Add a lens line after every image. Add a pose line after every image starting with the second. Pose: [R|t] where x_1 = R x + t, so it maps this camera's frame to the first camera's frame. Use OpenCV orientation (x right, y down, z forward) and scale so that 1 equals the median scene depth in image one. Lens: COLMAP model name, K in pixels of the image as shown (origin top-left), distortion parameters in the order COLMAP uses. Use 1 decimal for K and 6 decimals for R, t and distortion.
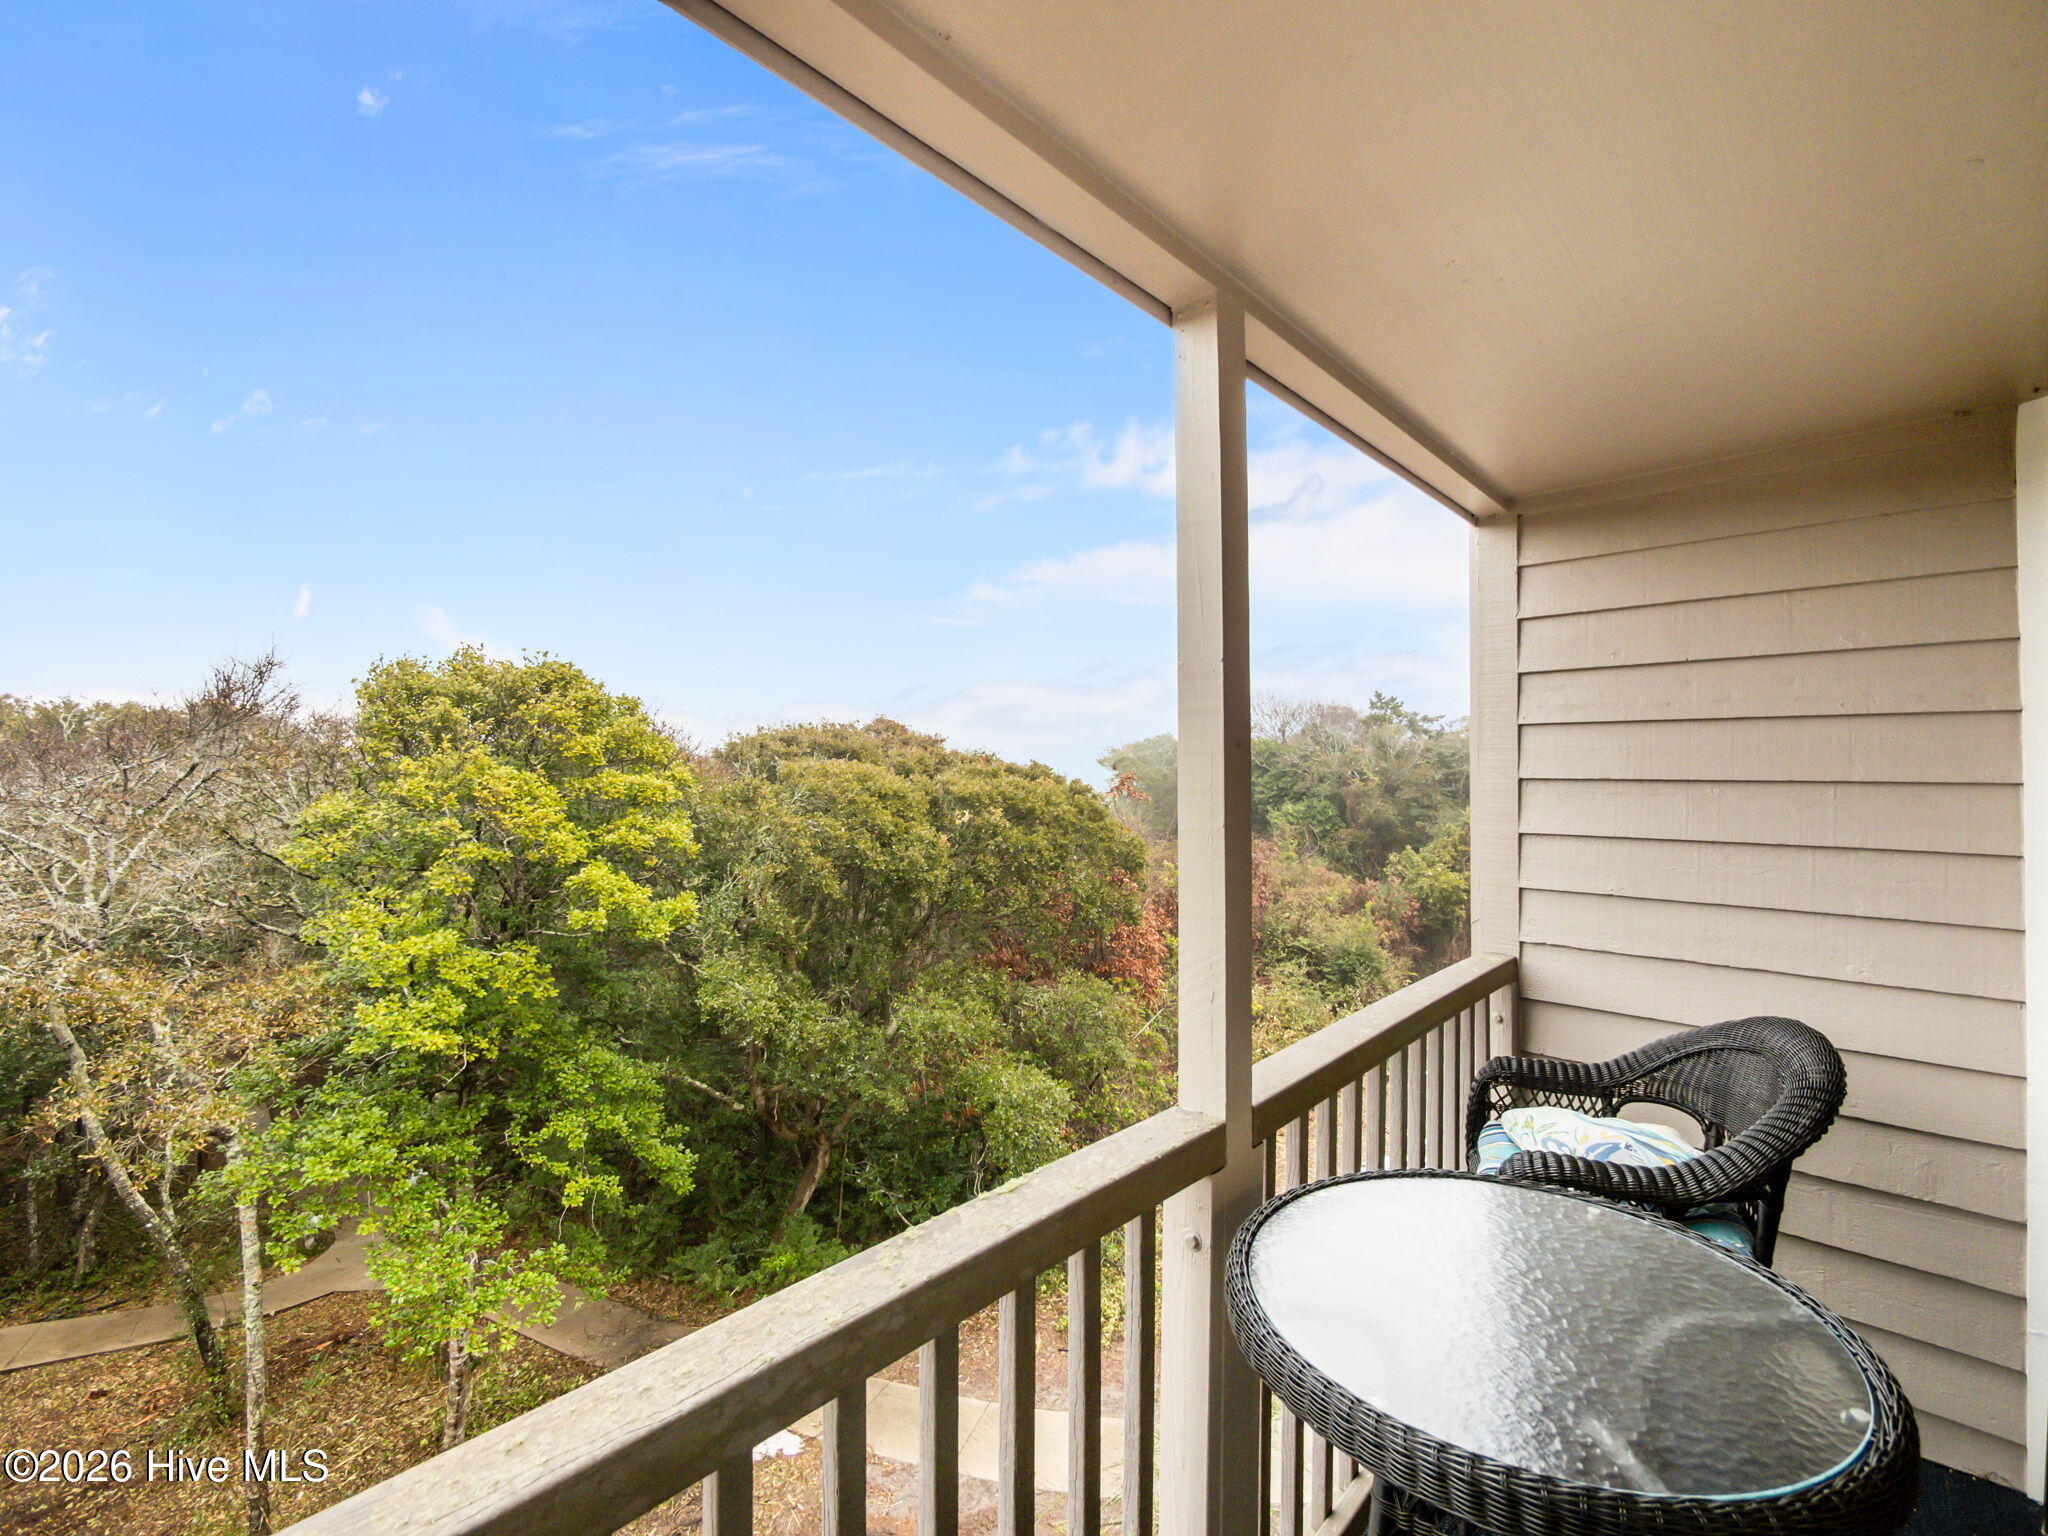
lens RADIAL K [[889.6, 0, 1037.0], [0, 889.6, 765.5], [0, 0, 1]] dist [-0.000575, 0.000177]
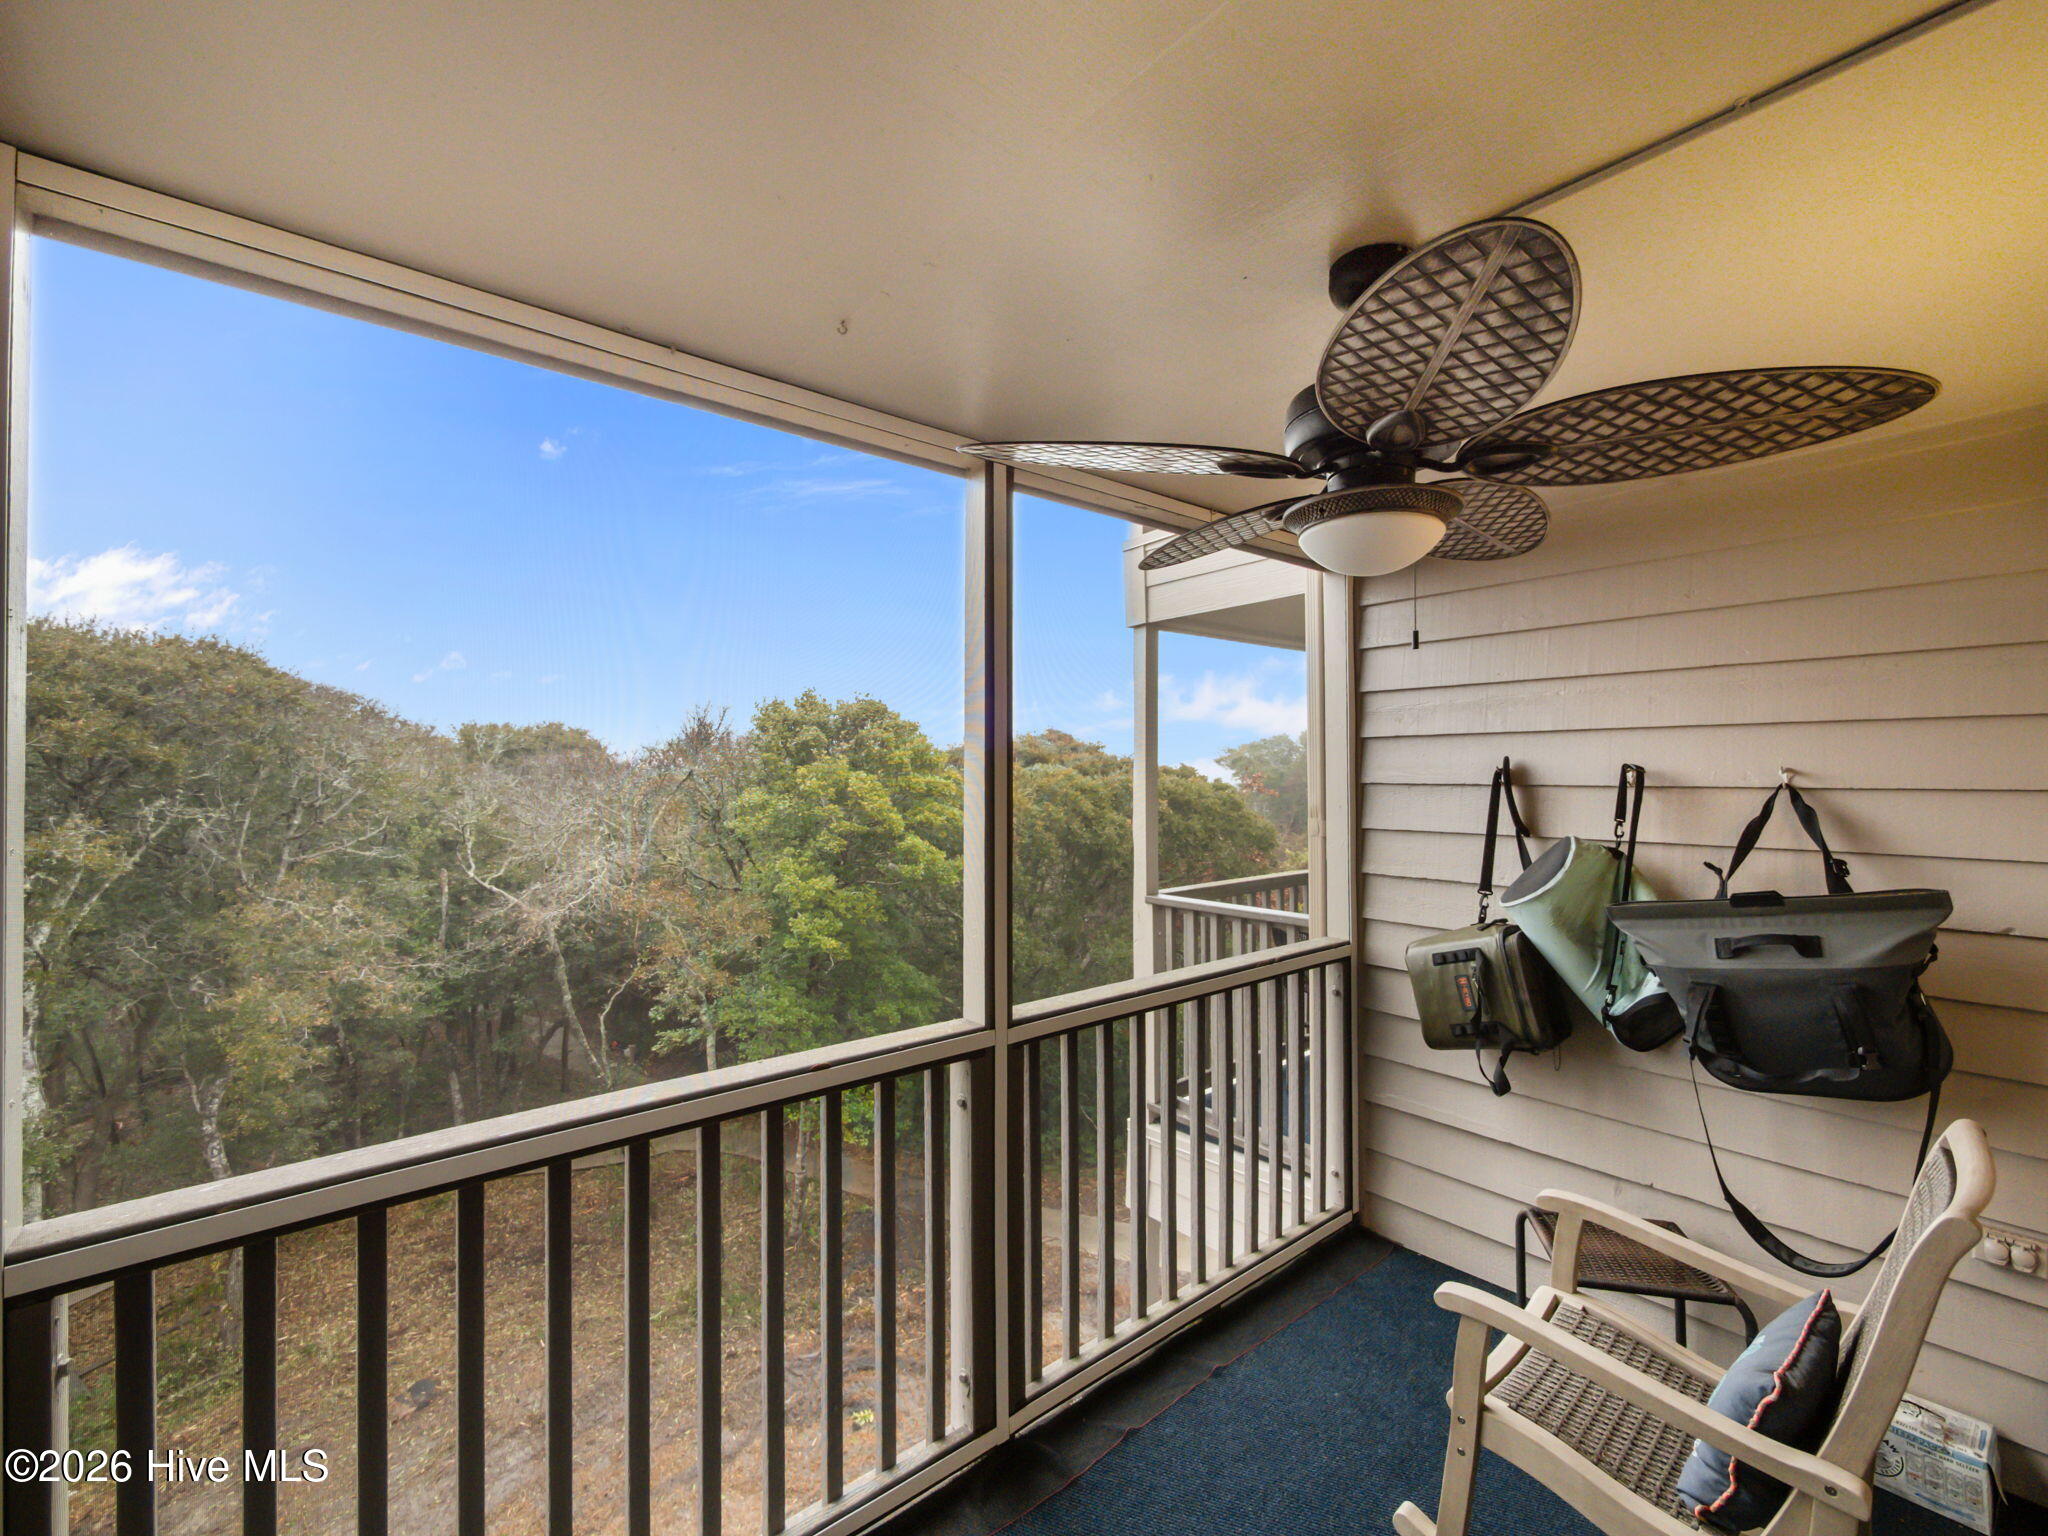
lens RADIAL K [[865.5, 0, 1025.1], [0, 865.5, 763.8], [0, 0, 1]] dist [-0.003745, 0.000153]
pose [[0.989962, -0.006047, -0.141201, -0.090398], [0.005837, 0.999981, -0.001905, -0.006588], [0.141210, 0.001061, 0.989979, -0.417978]]
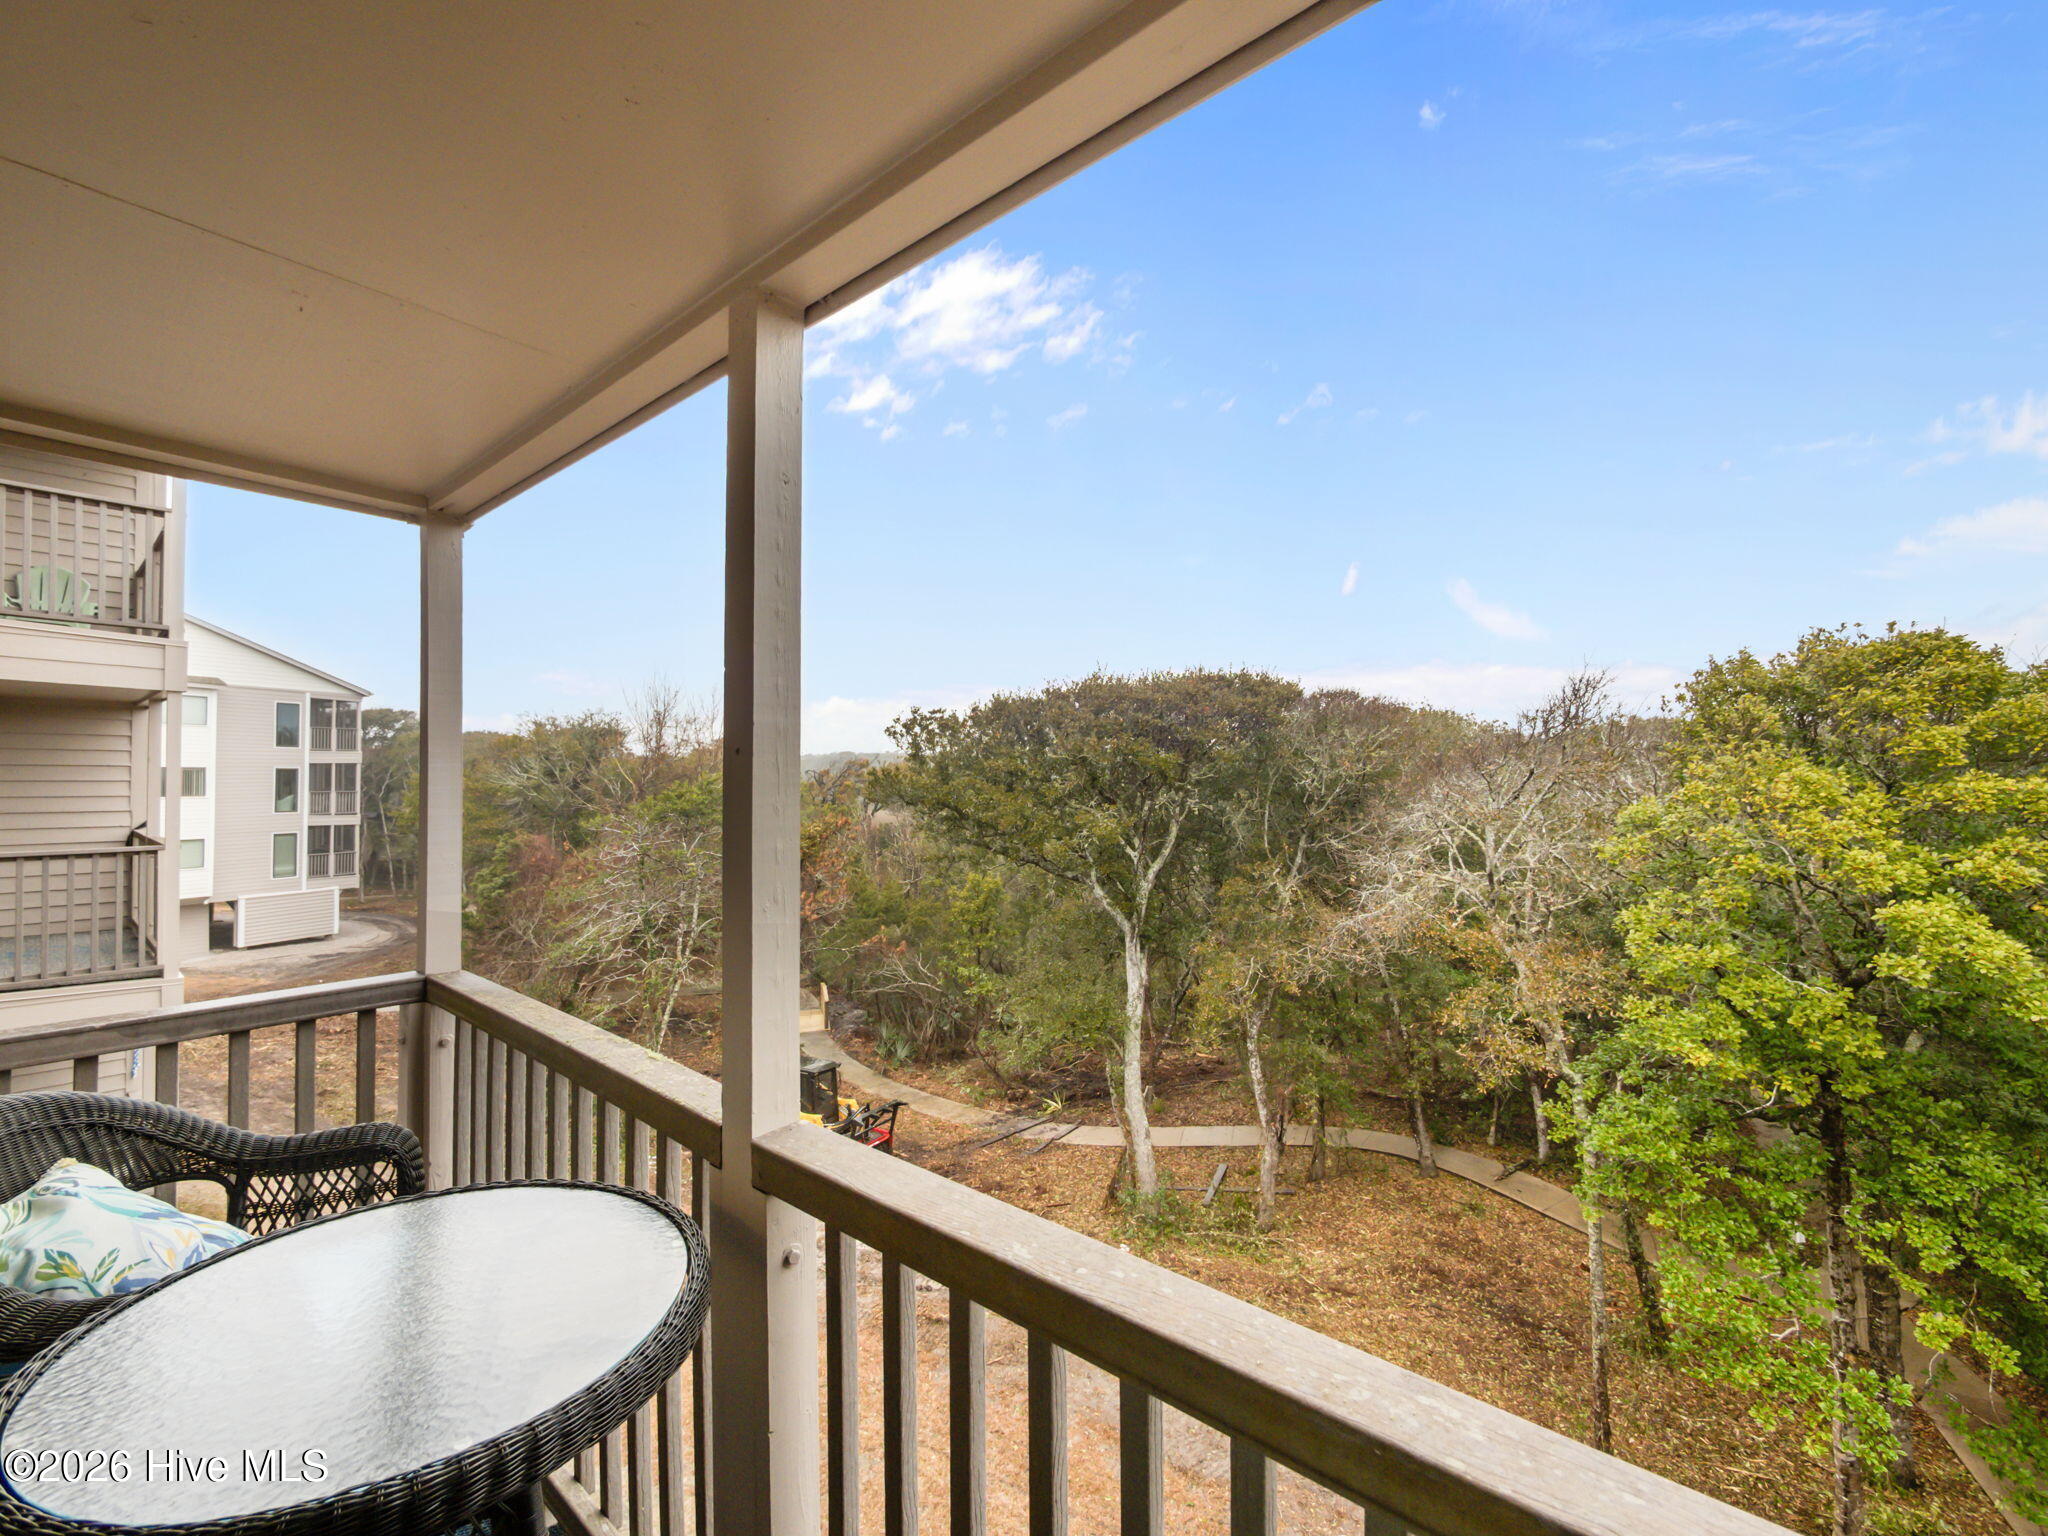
lens RADIAL K [[865.5, 0, 1029.3], [0, 865.5, 765.6], [0, 0, 1]] dist [-0.003745, 0.000153]
pose [[0.037606, -0.015159, -0.999178, 0.190072], [0.010267, 0.999838, -0.014783, 0.002500], [0.999240, -0.009703, 0.037756, 0.207697]]
